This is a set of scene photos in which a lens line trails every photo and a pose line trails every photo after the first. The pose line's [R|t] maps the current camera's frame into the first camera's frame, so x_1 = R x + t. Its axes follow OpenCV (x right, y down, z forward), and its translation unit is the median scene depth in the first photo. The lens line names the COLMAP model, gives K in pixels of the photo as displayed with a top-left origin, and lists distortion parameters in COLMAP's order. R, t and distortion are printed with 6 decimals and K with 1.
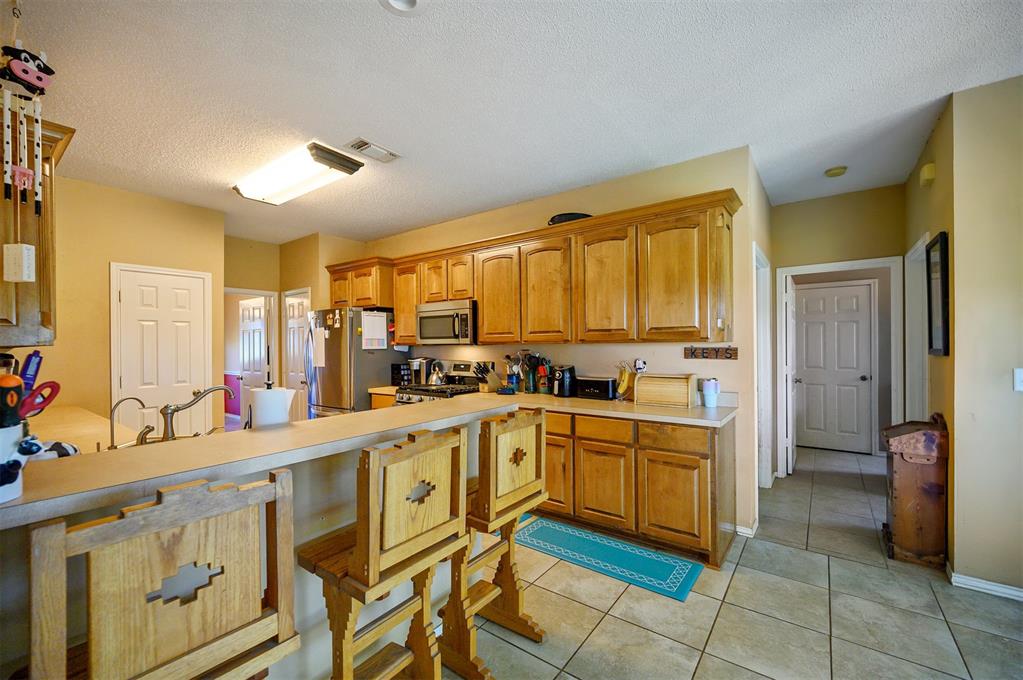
lens RADIAL K [[407.3, 0, 520.7], [0, 407.3, 345.1], [0, 0, 1]] dist [-0.001480, -0.000240]
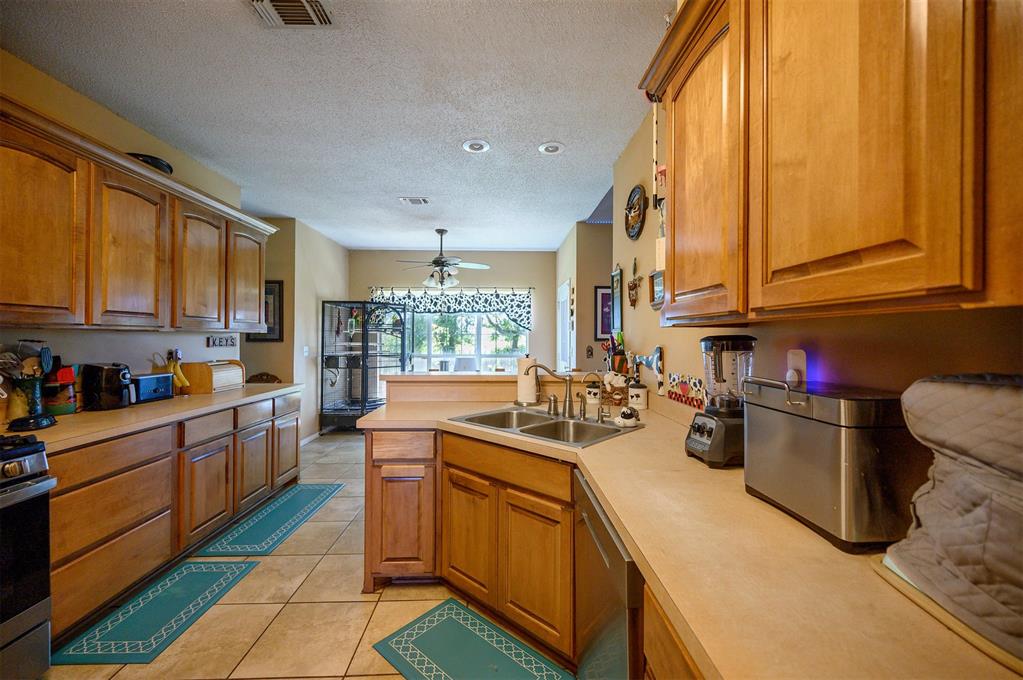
lens RADIAL K [[407.3, 0, 517.6], [0, 407.3, 335.6], [0, 0, 1]] dist [-0.001480, -0.000240]
pose [[-0.610491, 0.011021, 0.791947, -0.775660], [0.001867, 0.999920, -0.012475, 0.013467], [-0.792021, -0.006137, -0.610463, 0.810911]]
